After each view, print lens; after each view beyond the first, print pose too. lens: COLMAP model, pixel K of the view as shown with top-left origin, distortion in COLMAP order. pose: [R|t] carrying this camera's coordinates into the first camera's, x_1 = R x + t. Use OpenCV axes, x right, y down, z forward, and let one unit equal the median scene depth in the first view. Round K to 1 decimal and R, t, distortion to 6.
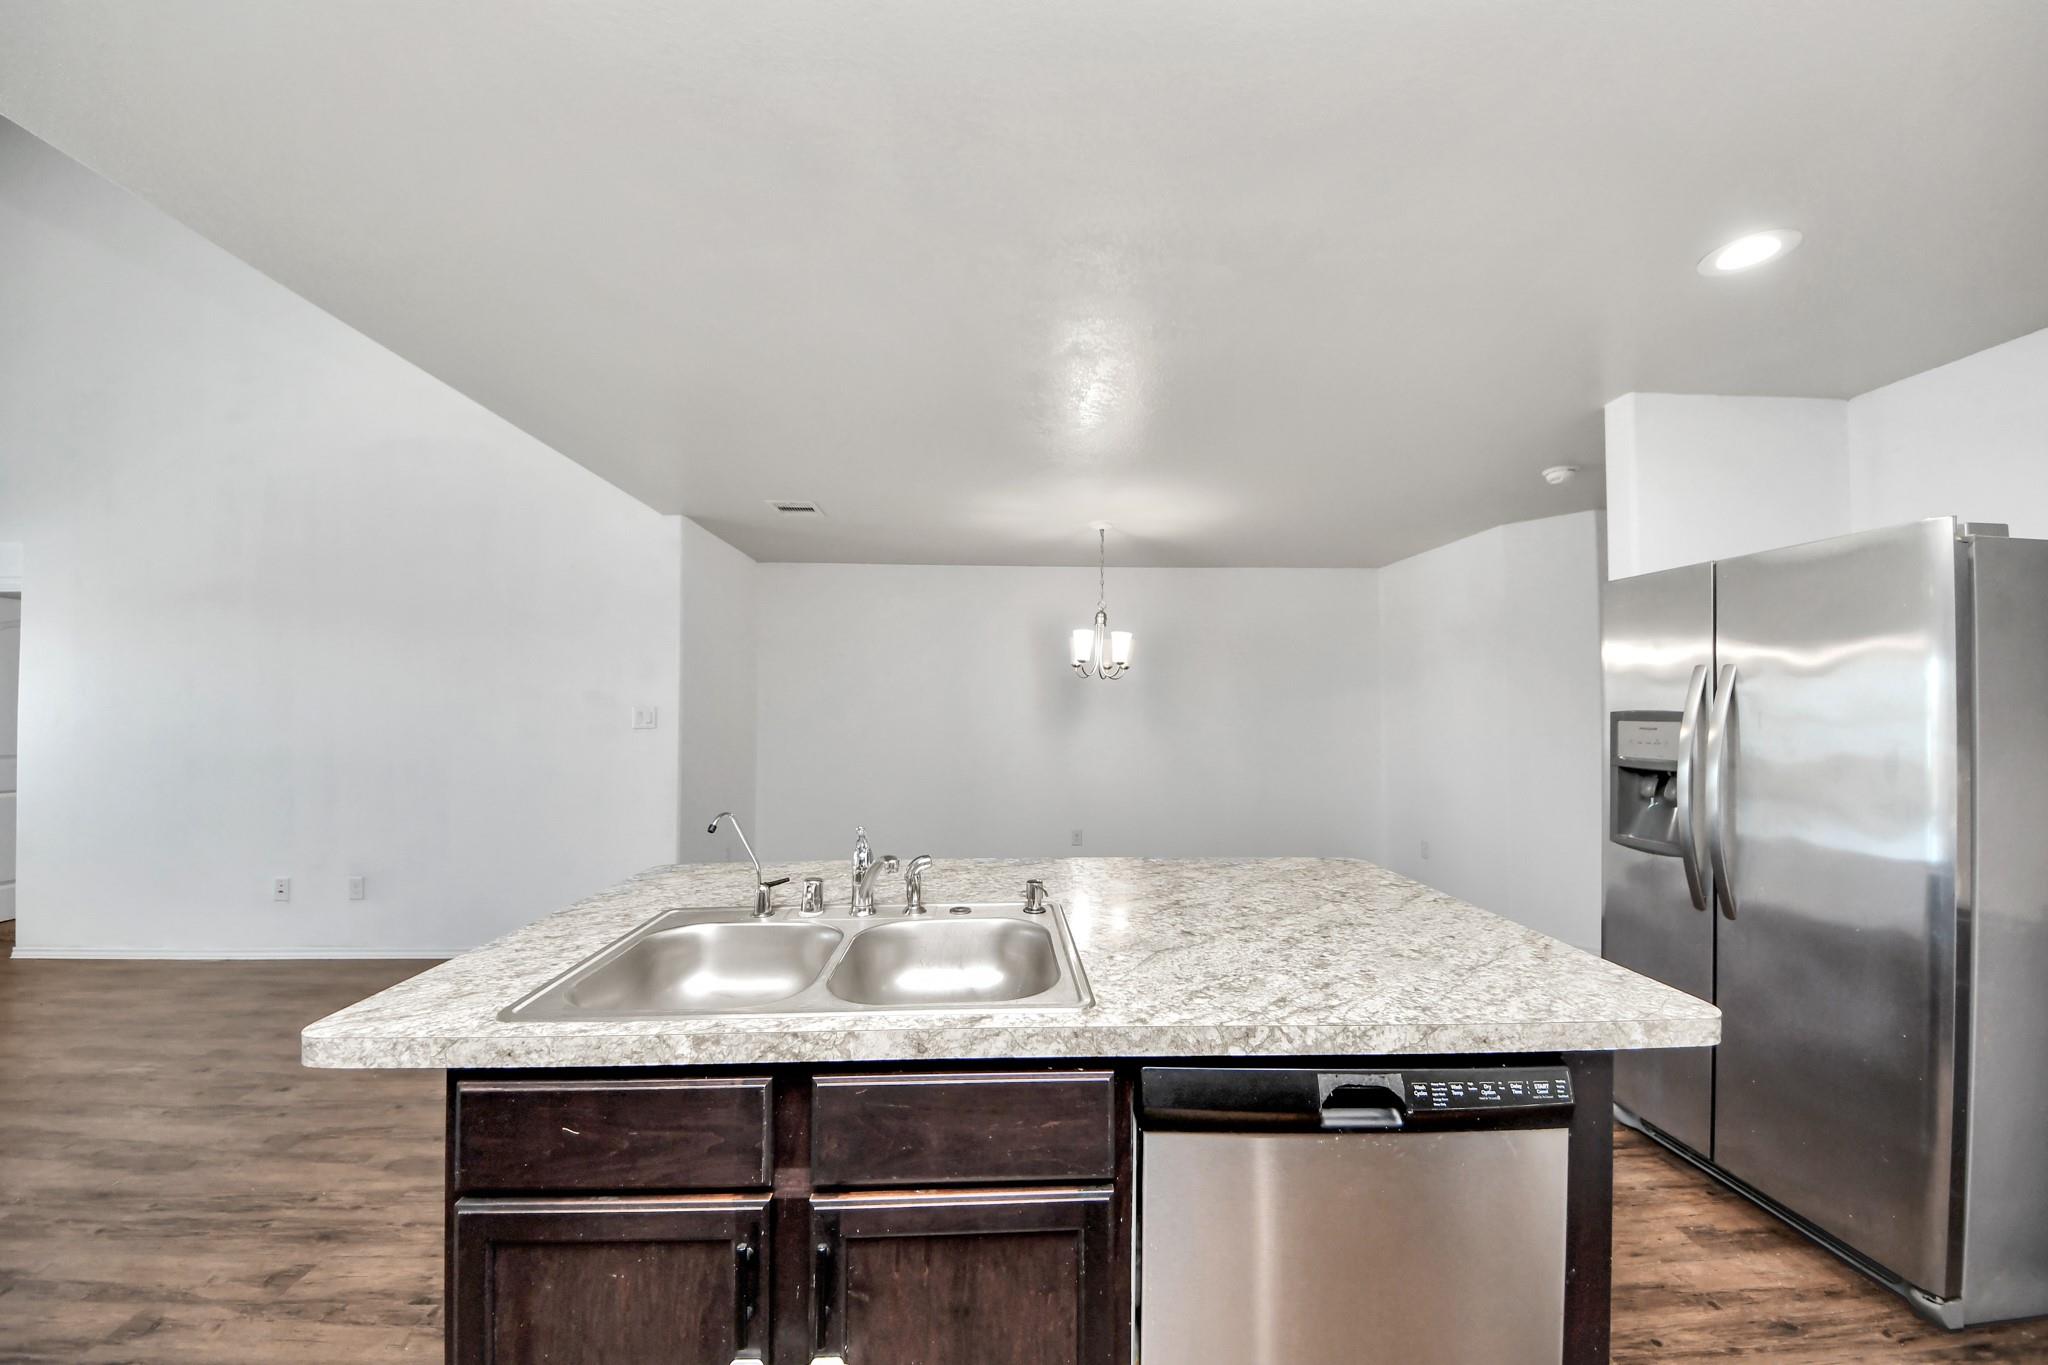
lens RADIAL K [[724.6, 0, 1017.7], [0, 724.6, 684.9], [0, 0, 1]] dist [0.009324, -0.010078]
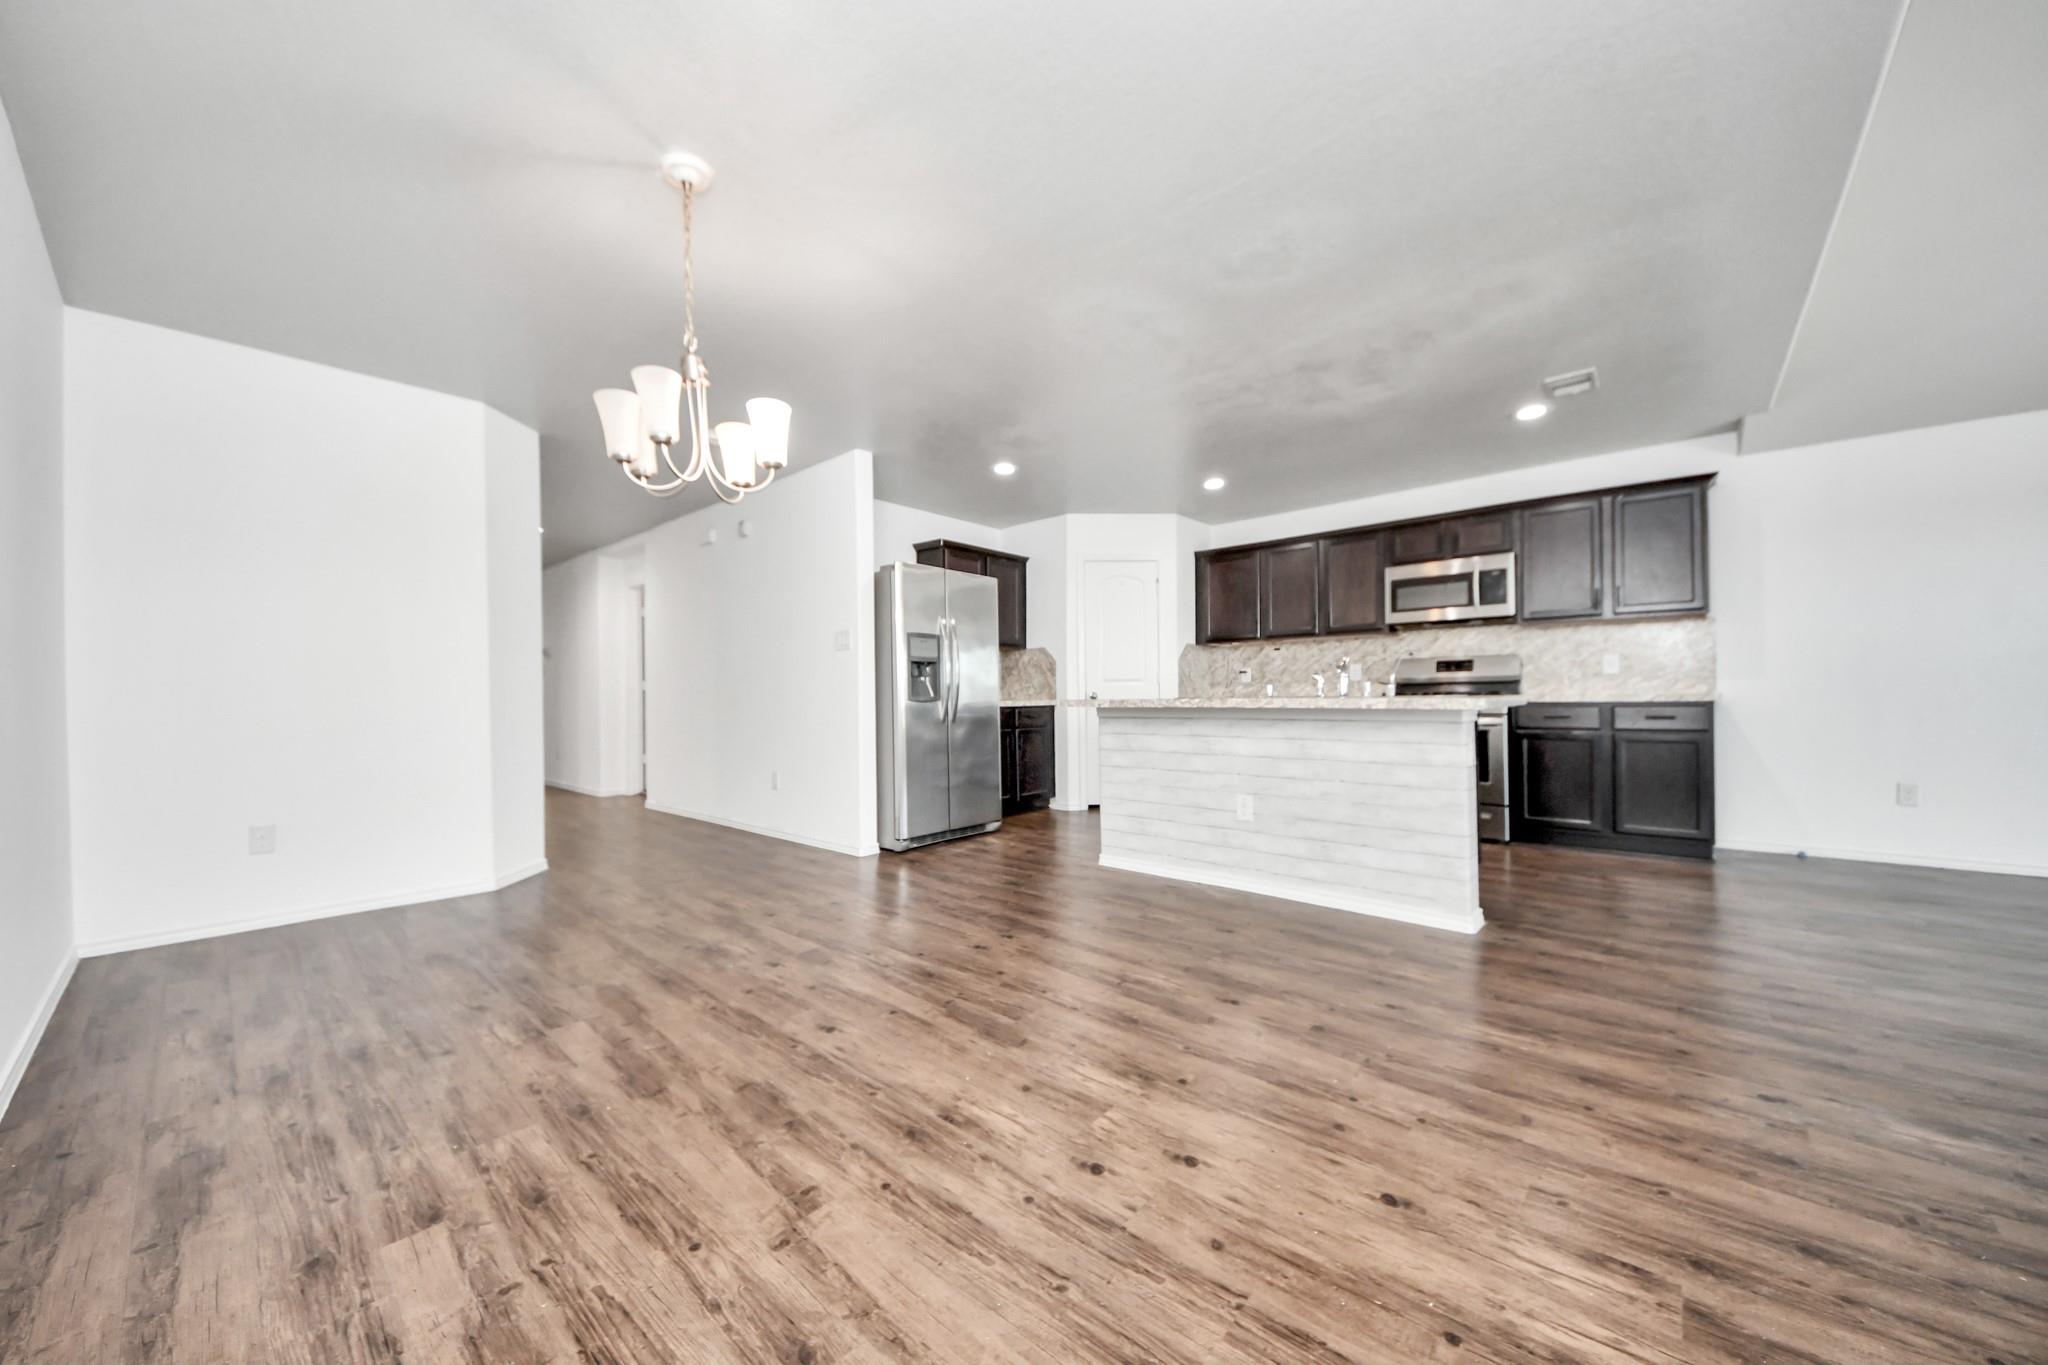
lens RADIAL K [[730.6, 0, 1013.3], [0, 730.6, 699.4], [0, 0, 1]] dist [0.012122, -0.013633]
pose [[-0.716697, 0.008003, 0.697339, -1.421112], [-0.008383, 0.999763, -0.020089, 0.500317], [-0.697334, -0.020244, -0.716460, 4.413633]]
